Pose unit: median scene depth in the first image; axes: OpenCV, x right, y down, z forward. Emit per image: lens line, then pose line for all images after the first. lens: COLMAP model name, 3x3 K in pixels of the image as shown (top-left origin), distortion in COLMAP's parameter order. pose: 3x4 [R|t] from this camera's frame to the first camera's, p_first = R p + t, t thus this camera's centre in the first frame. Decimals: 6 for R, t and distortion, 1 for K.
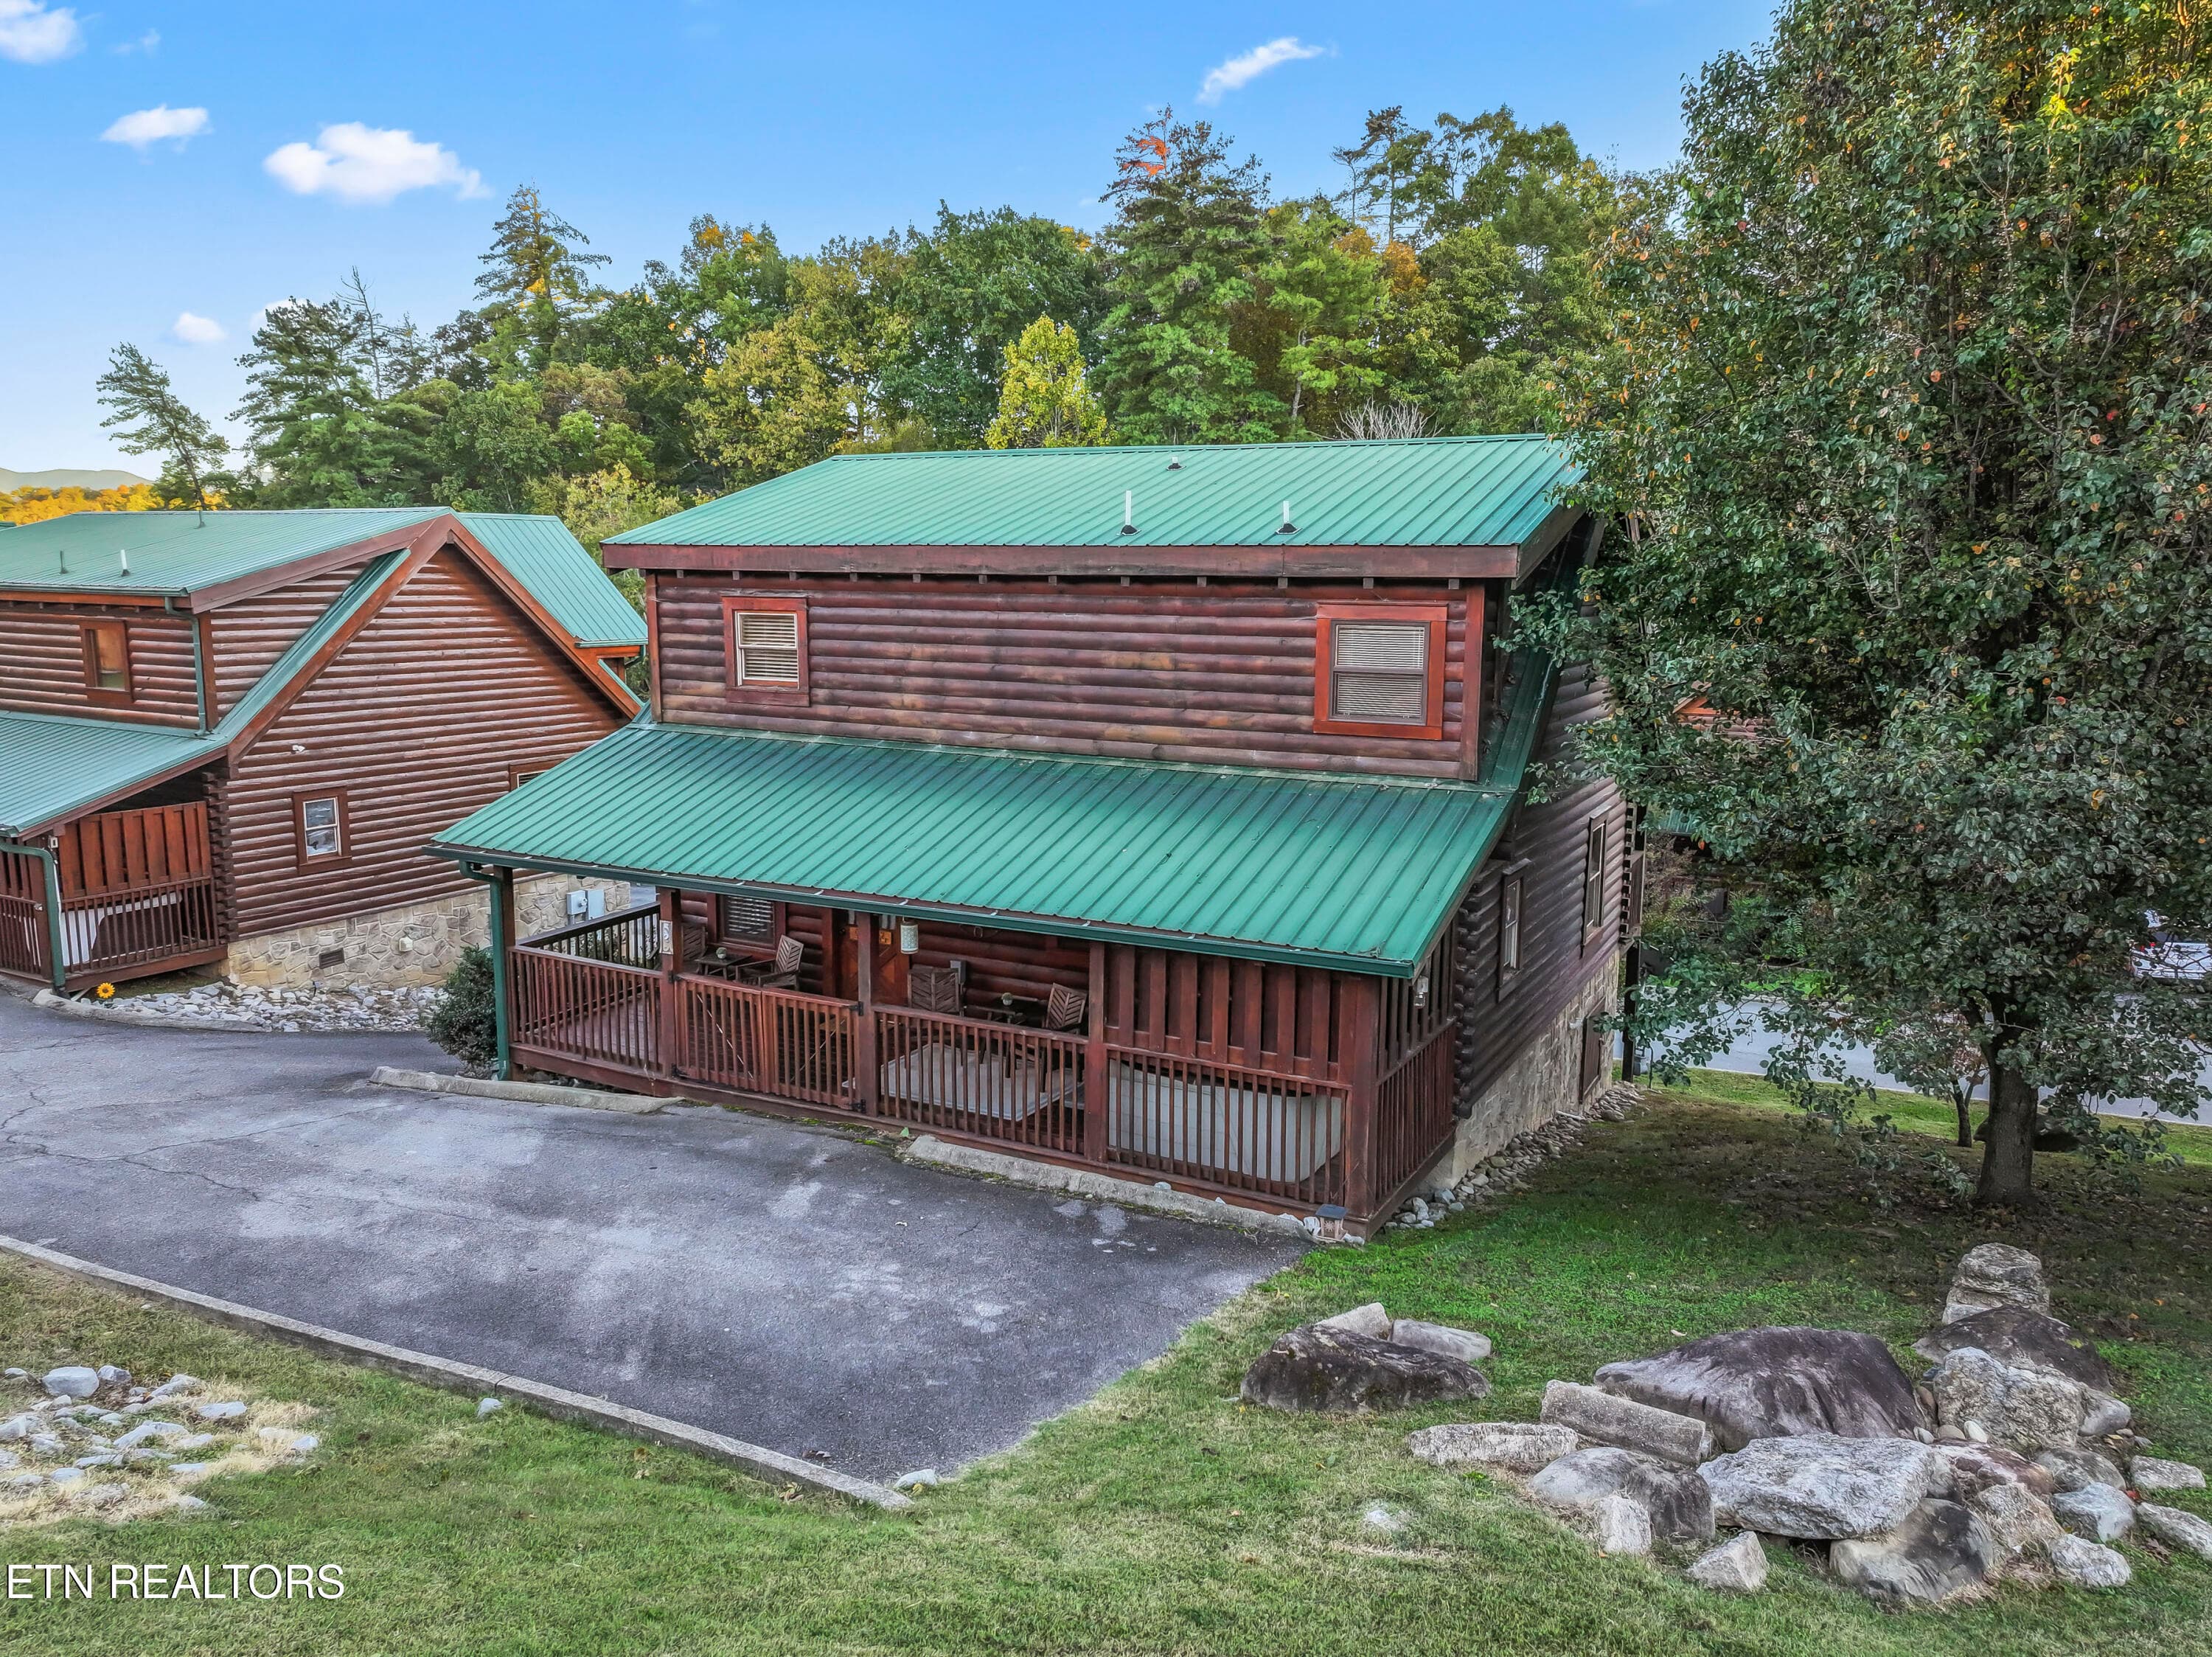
lens RADIAL K [[1562.5, 0, 1106.0], [0, 1562.5, 828.5], [0, 0, 1]] dist [0.009525, 0.003545]
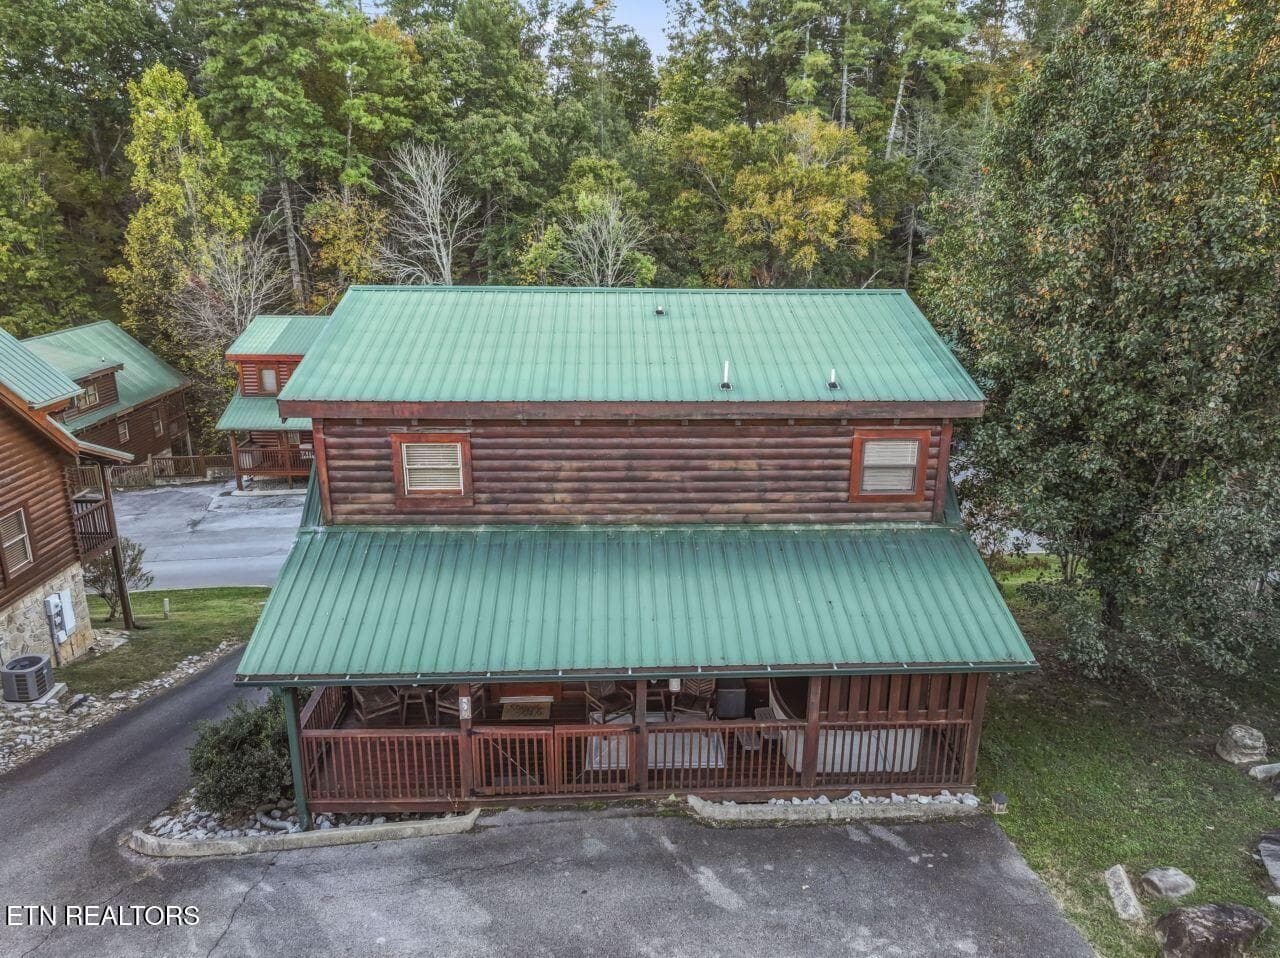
lens RADIAL K [[904.1, 0, 640.0], [0, 904.1, 479.0], [0, 0, 1]] dist [0.009525, 0.003545]
pose [[0.858460, -0.151120, 0.490112, -0.481369], [0.082075, 0.983768, 0.159575, -0.231697], [-0.506271, -0.096763, 0.856928, 0.236348]]
